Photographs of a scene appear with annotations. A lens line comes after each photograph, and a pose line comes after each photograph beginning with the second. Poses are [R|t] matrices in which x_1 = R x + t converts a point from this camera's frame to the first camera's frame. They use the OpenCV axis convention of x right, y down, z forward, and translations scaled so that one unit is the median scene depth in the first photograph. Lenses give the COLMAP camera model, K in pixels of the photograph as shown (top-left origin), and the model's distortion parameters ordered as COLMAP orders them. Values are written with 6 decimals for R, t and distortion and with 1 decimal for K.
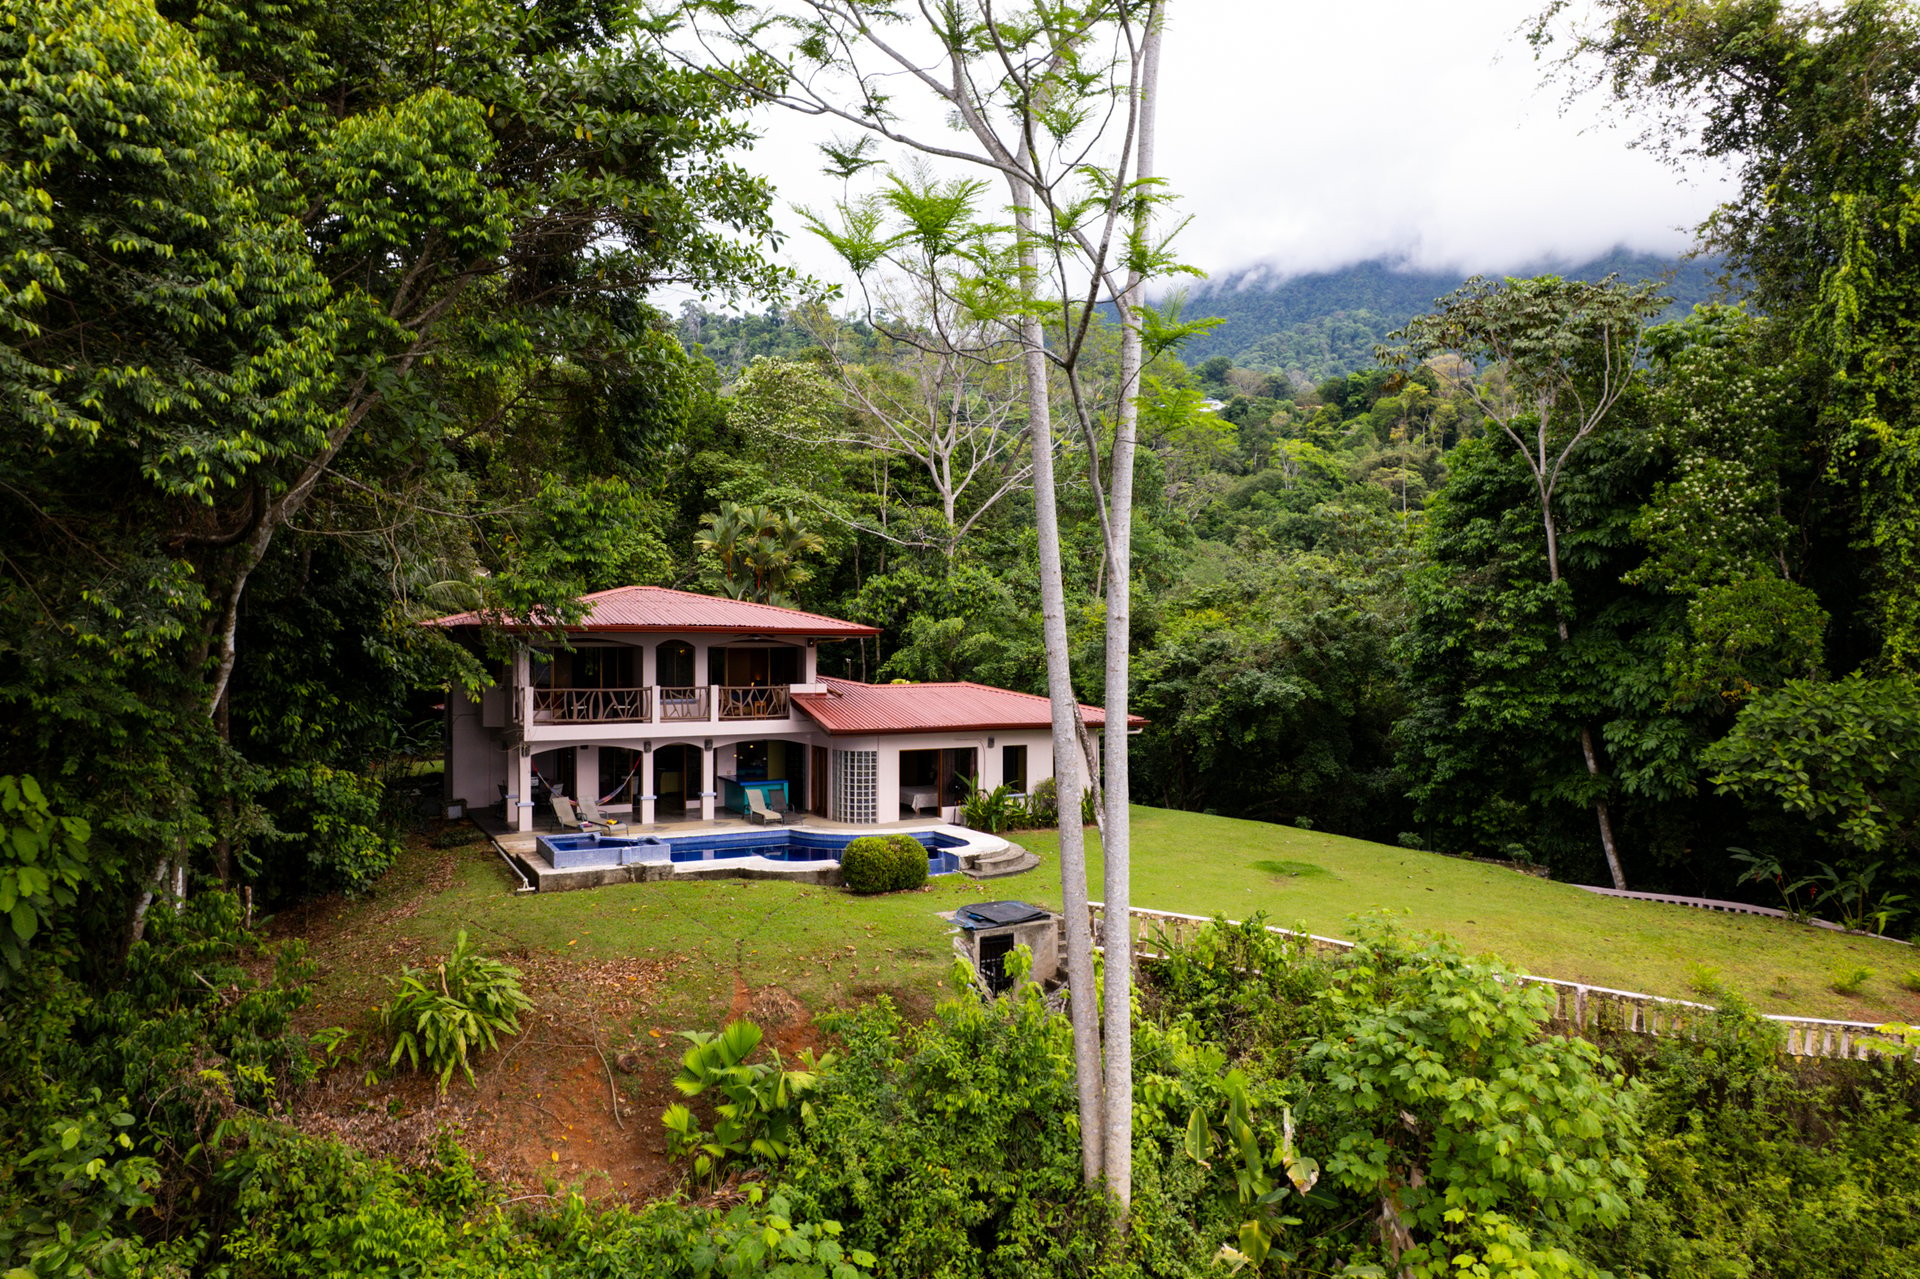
lens RADIAL K [[1217.8, 0, 960.0], [0, 1217.8, 639.5], [0, 0, 1]] dist [-0.043125, 0.001057]
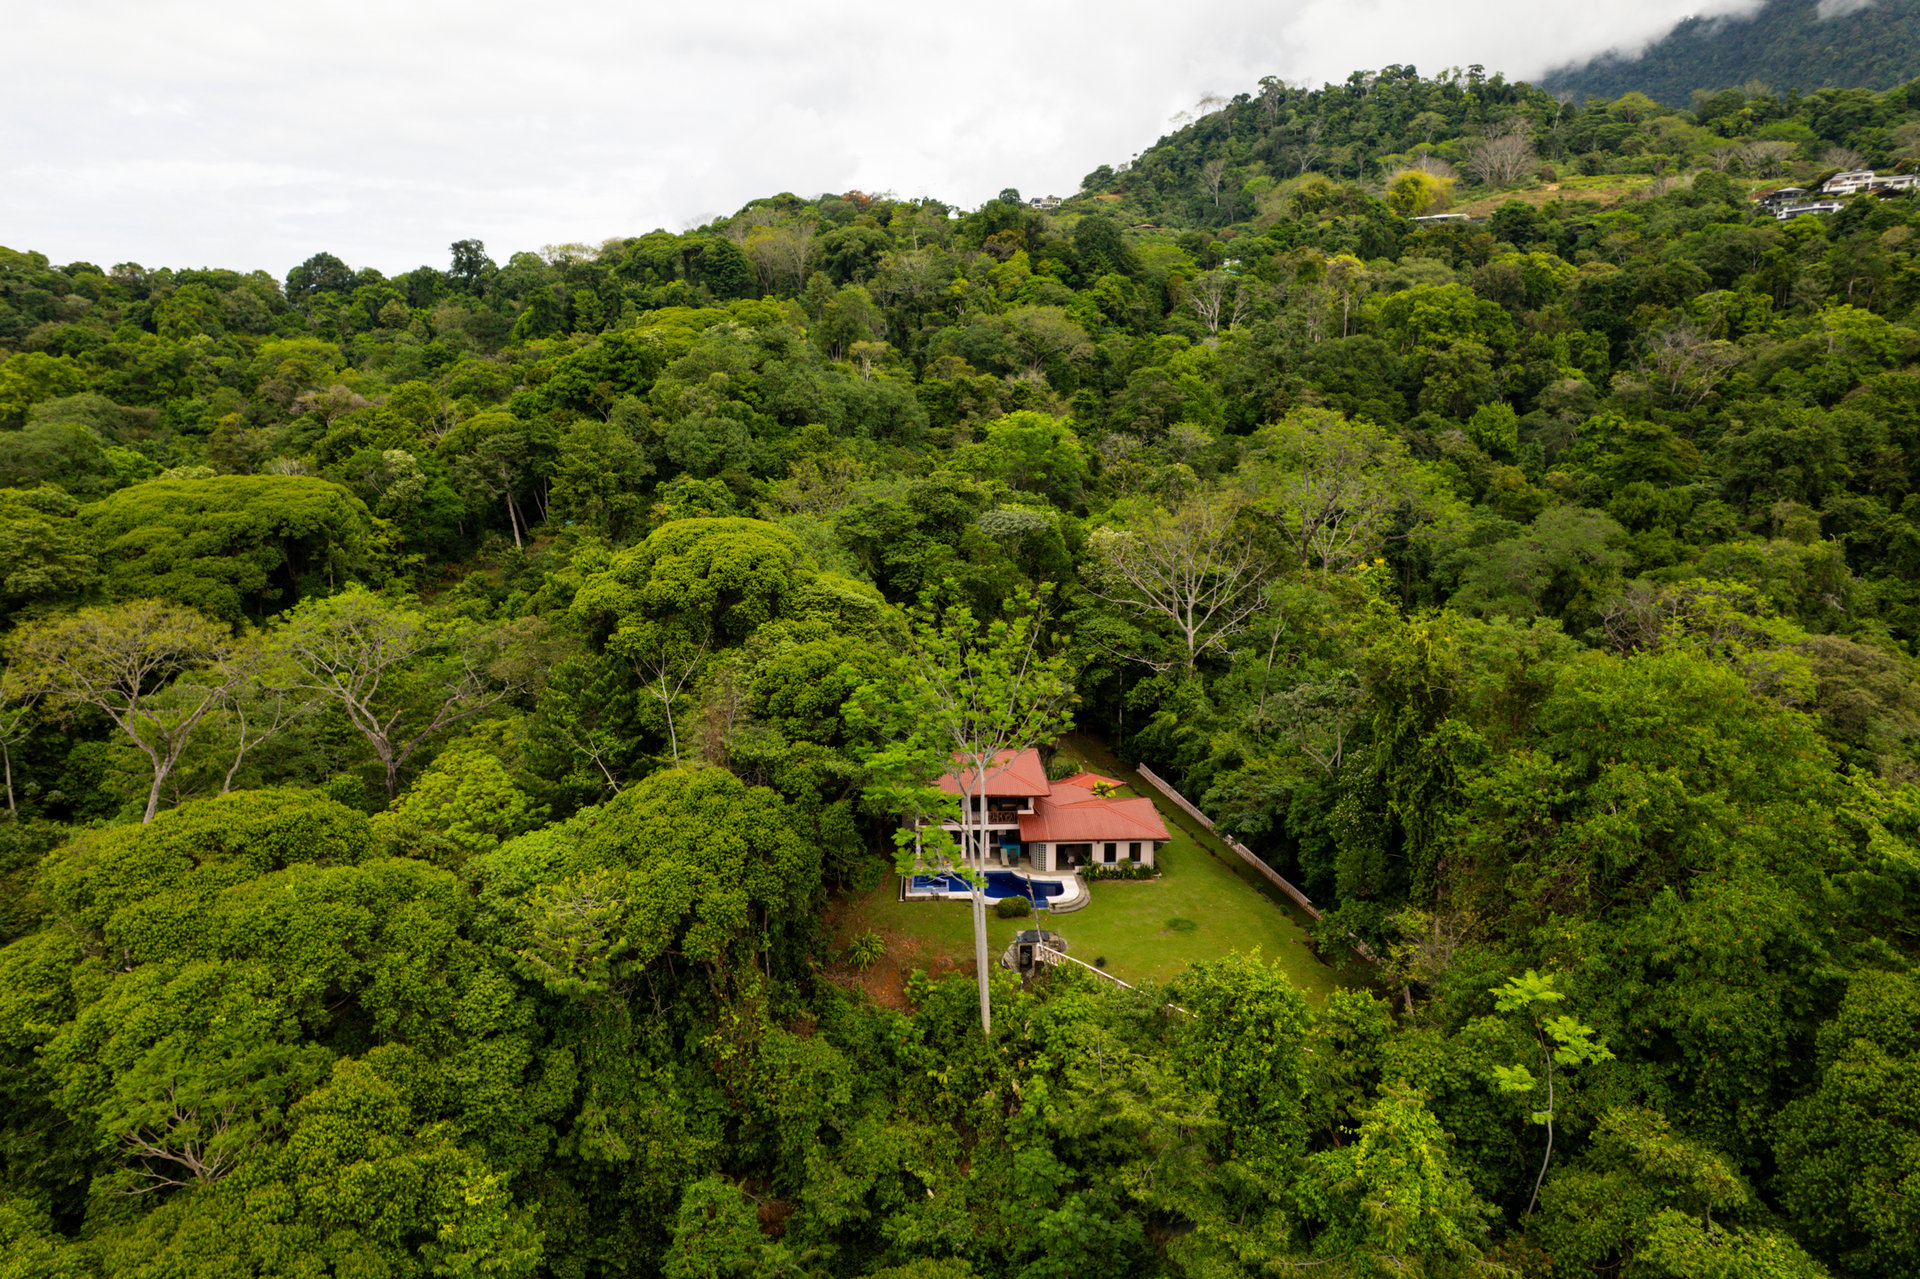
lens RADIAL K [[1217.8, 0, 960.0], [0, 1217.8, 639.5], [0, 0, 1]] dist [-0.043125, 0.001057]
pose [[0.889183, 0.076782, -0.451063, 0.848687], [0.013092, 0.981146, 0.192823, -0.786154], [0.457364, -0.177360, 0.871414, -1.159739]]
